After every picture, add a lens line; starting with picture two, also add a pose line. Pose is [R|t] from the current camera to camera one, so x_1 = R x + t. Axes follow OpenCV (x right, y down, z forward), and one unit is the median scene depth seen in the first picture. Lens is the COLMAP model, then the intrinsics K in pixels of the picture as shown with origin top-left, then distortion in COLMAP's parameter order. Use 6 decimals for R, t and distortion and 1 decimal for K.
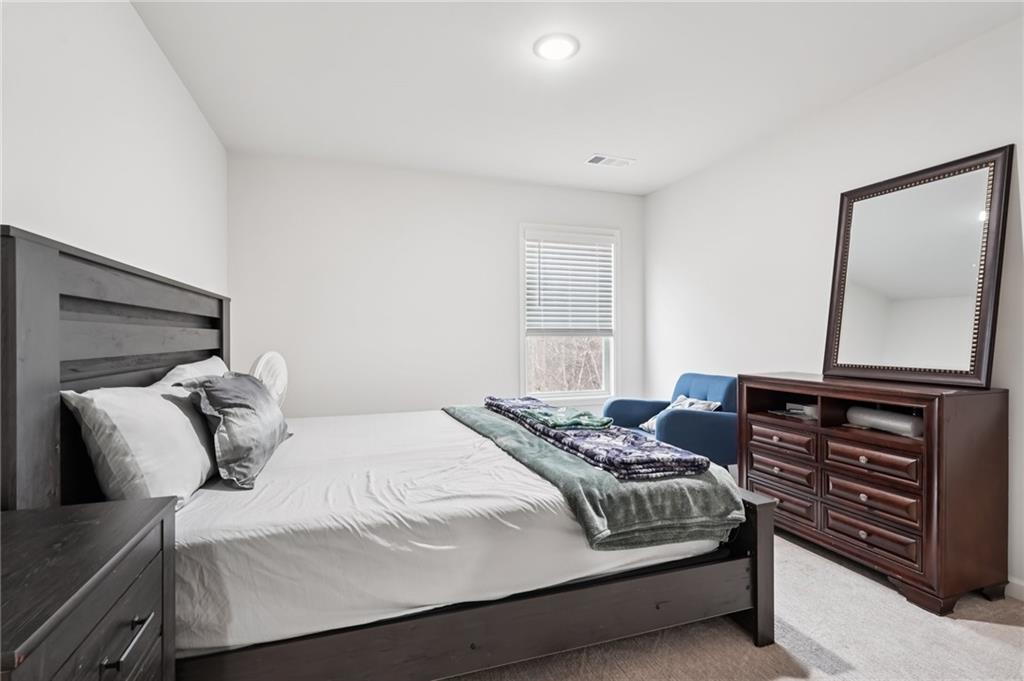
lens RADIAL K [[489.5, 0, 512.0], [0, 489.5, 340.5], [0, 0, 1]] dist [-0.002174, -0.000349]
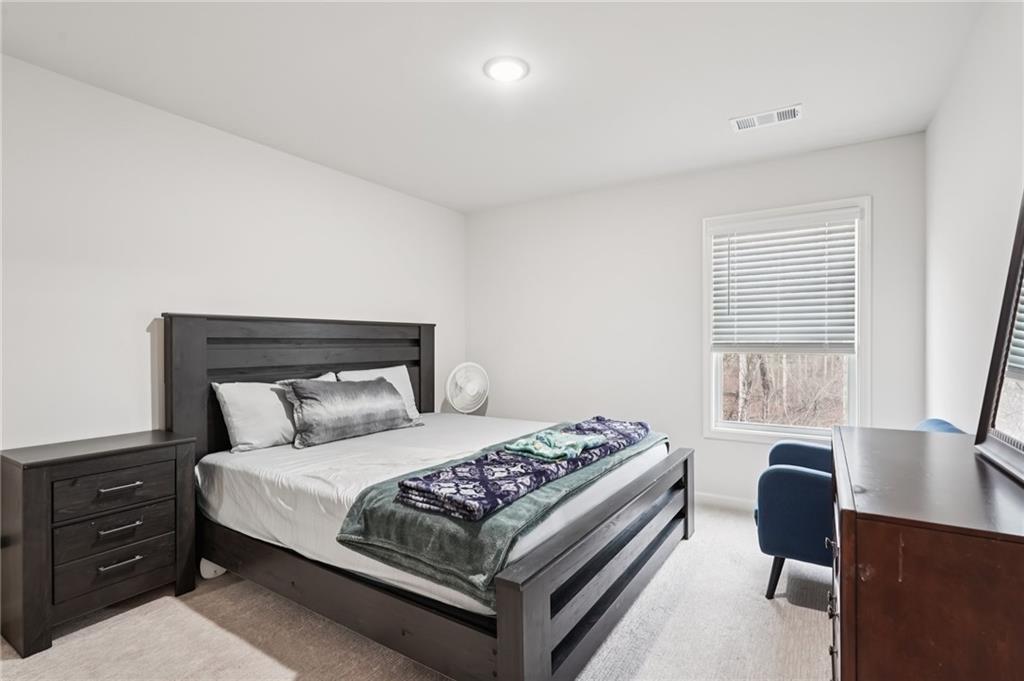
lens RADIAL K [[493.5, 0, 512.0], [0, 493.5, 340.5], [0, 0, 1]] dist [0.000071, -0.000018]
pose [[0.618978, -0.001135, -0.785408, 1.188708], [-0.004062, 0.999981, -0.004646, -0.057231], [0.785398, 0.006067, 0.618961, 0.513937]]
